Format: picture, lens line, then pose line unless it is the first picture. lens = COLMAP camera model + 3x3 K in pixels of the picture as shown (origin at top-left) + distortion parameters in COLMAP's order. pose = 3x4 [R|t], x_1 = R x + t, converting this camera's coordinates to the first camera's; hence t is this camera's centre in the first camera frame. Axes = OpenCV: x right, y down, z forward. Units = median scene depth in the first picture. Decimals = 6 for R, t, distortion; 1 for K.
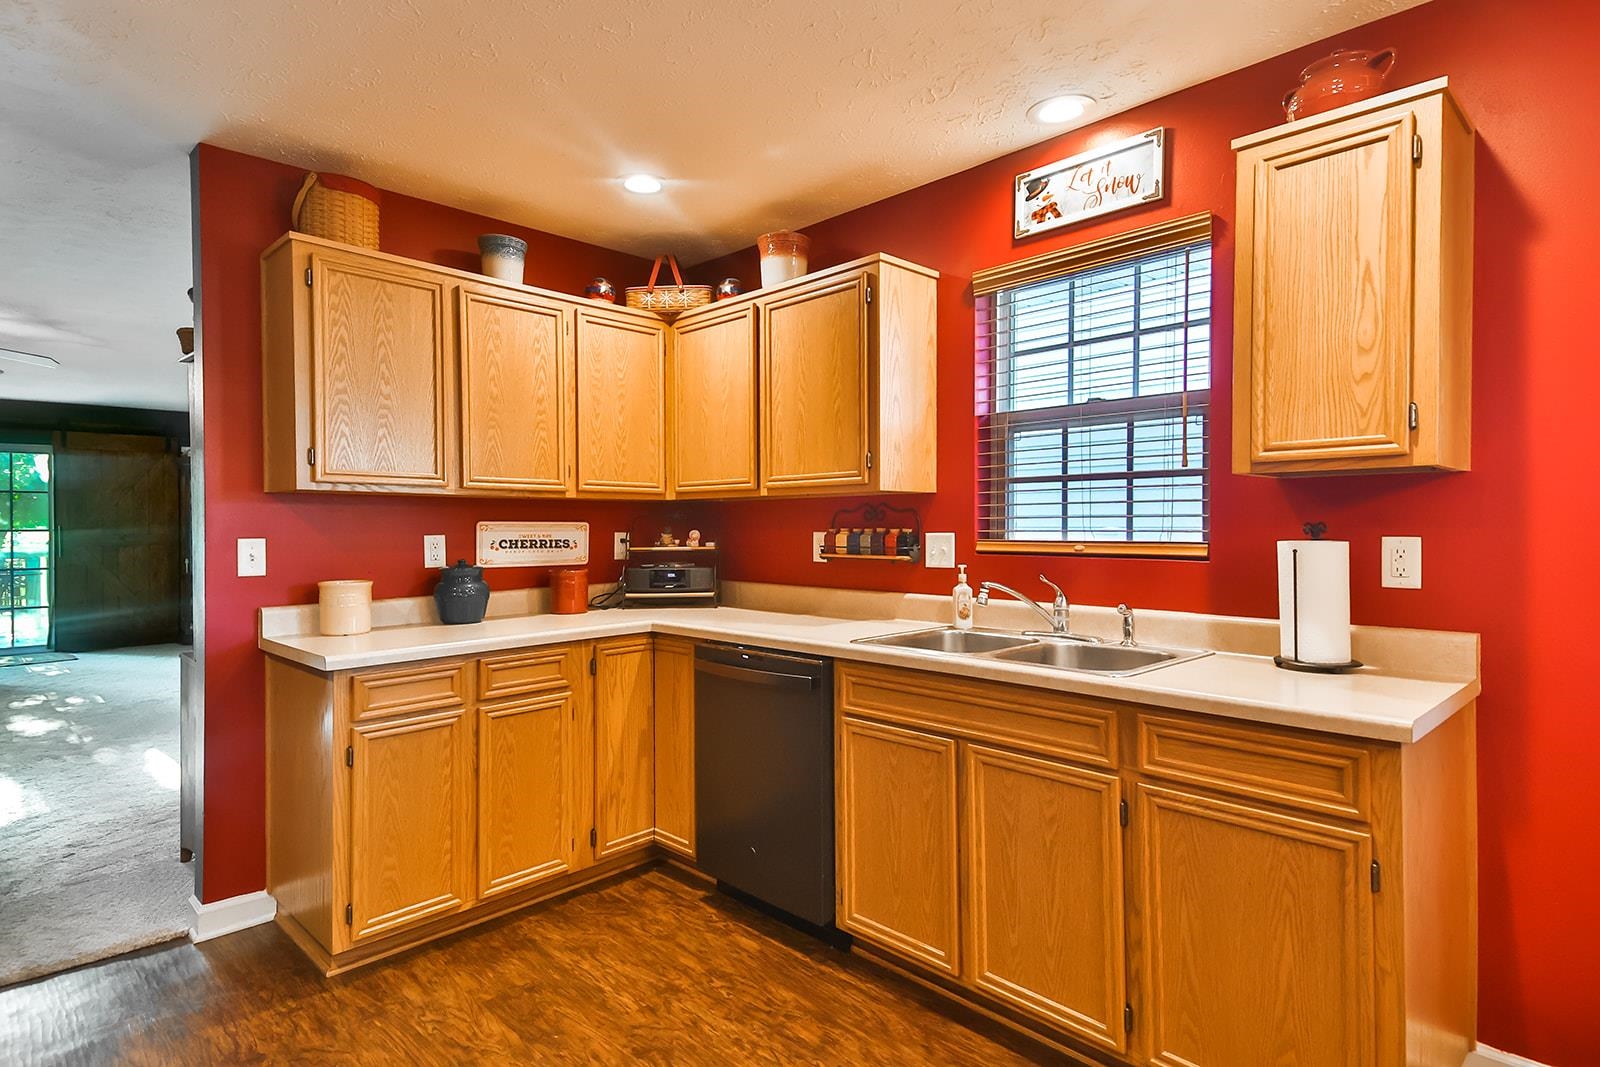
lens RADIAL K [[861.0, 0, 800.4], [0, 861.0, 526.0], [0, 0, 1]] dist [0.048779, -0.005116]
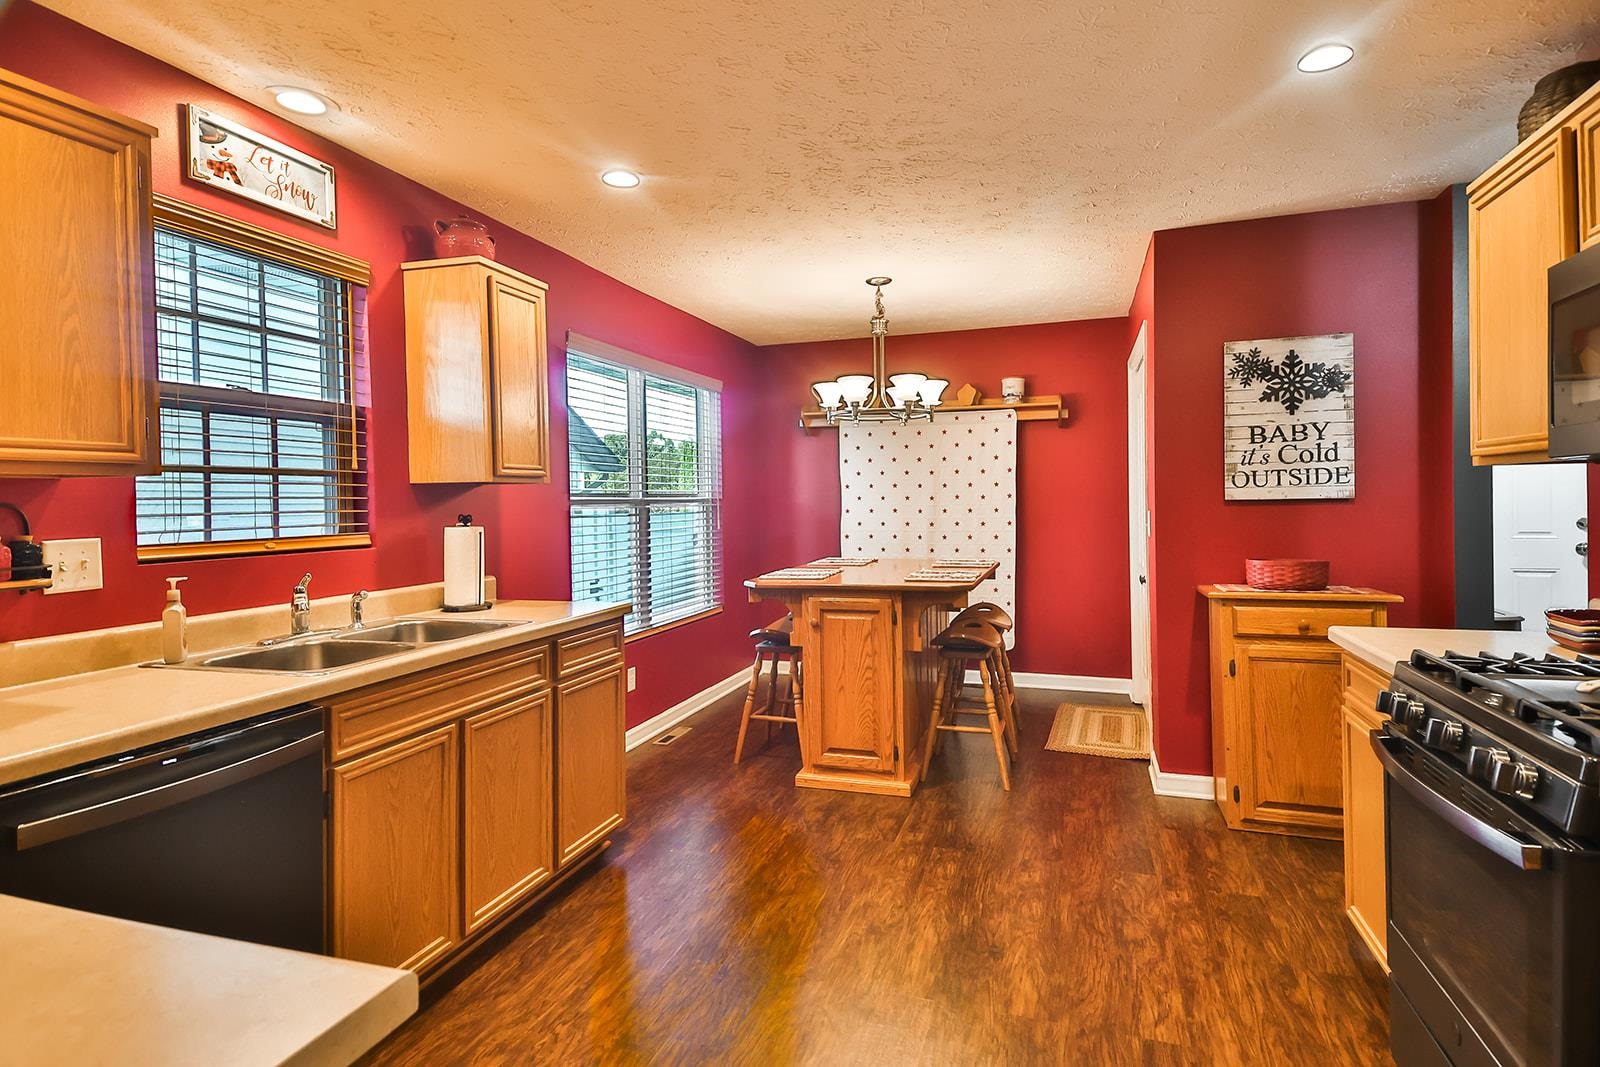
lens RADIAL K [[861.0, 0, 825.3], [0, 861.0, 504.5], [0, 0, 1]] dist [0.048779, -0.005116]
pose [[-0.488777, 0.011839, 0.872329, -0.817990], [0.024014, 0.999712, -0.000112, -0.005174], [-0.872078, 0.020893, -0.488920, 0.937437]]
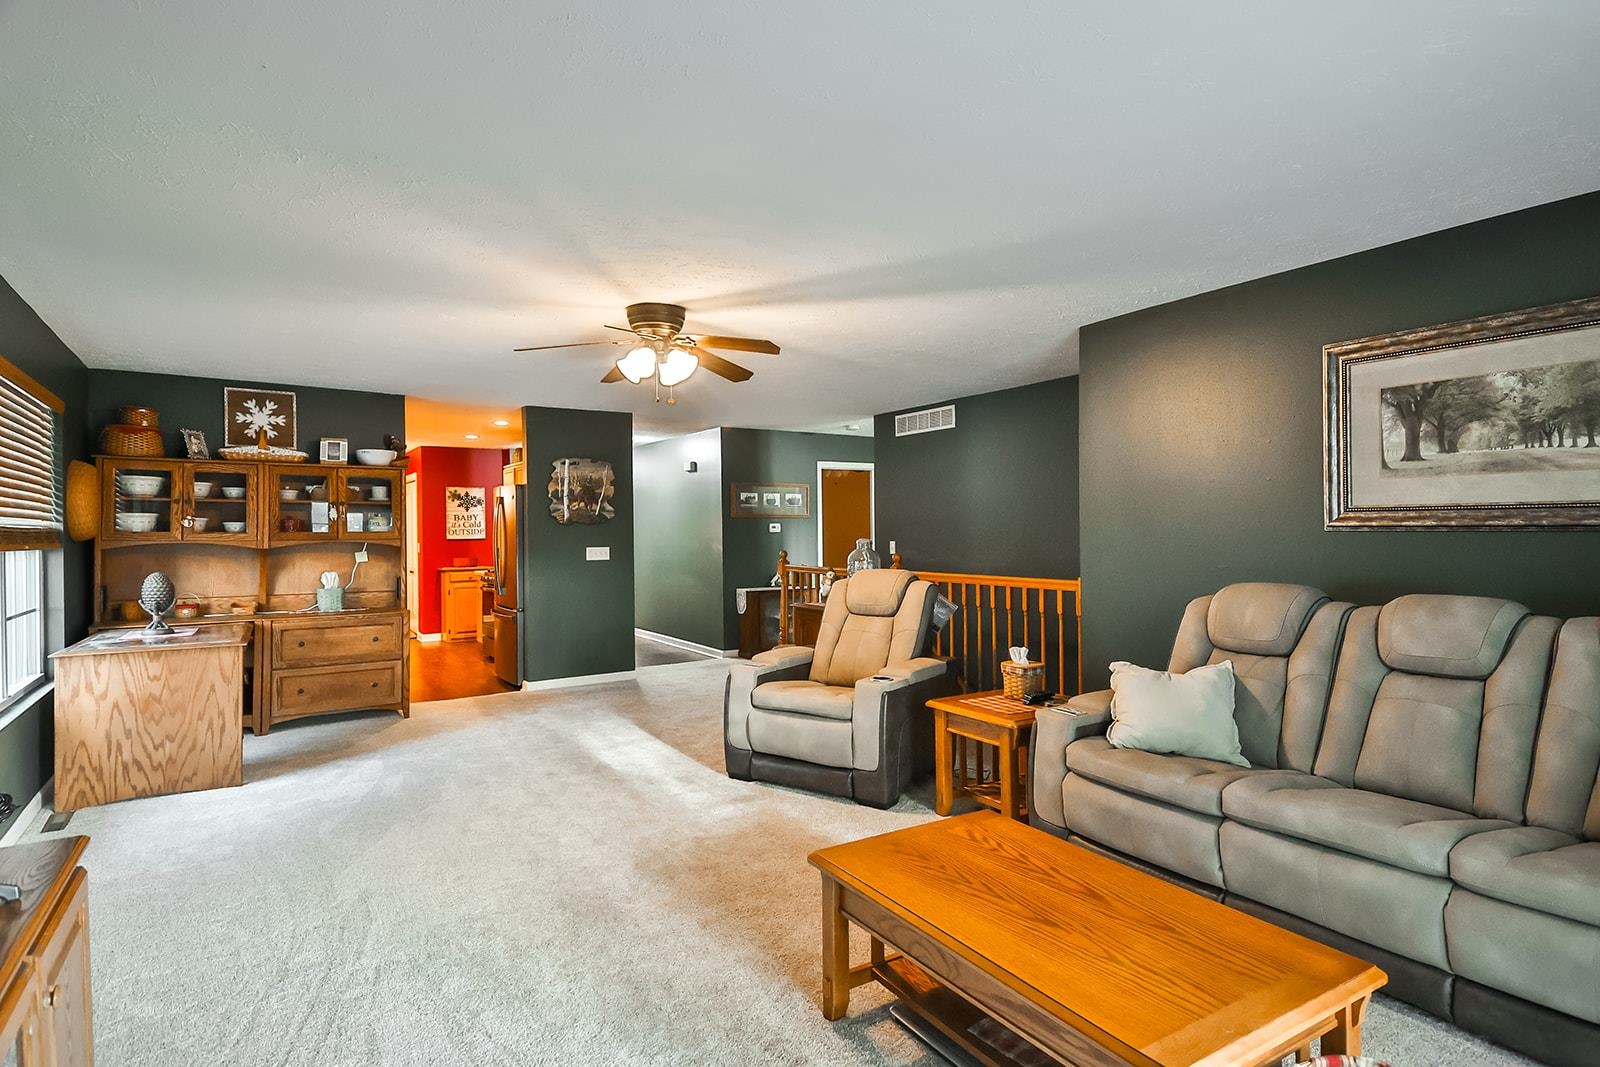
lens RADIAL K [[861.0, 0, 802.2], [0, 861.0, 530.2], [0, 0, 1]] dist [0.048779, -0.005116]
pose [[-0.977969, 0.017631, 0.208004, -2.162141], [0.018712, 0.999820, 0.003231, -0.018457], [-0.207909, 0.007052, -0.978123, 2.974117]]
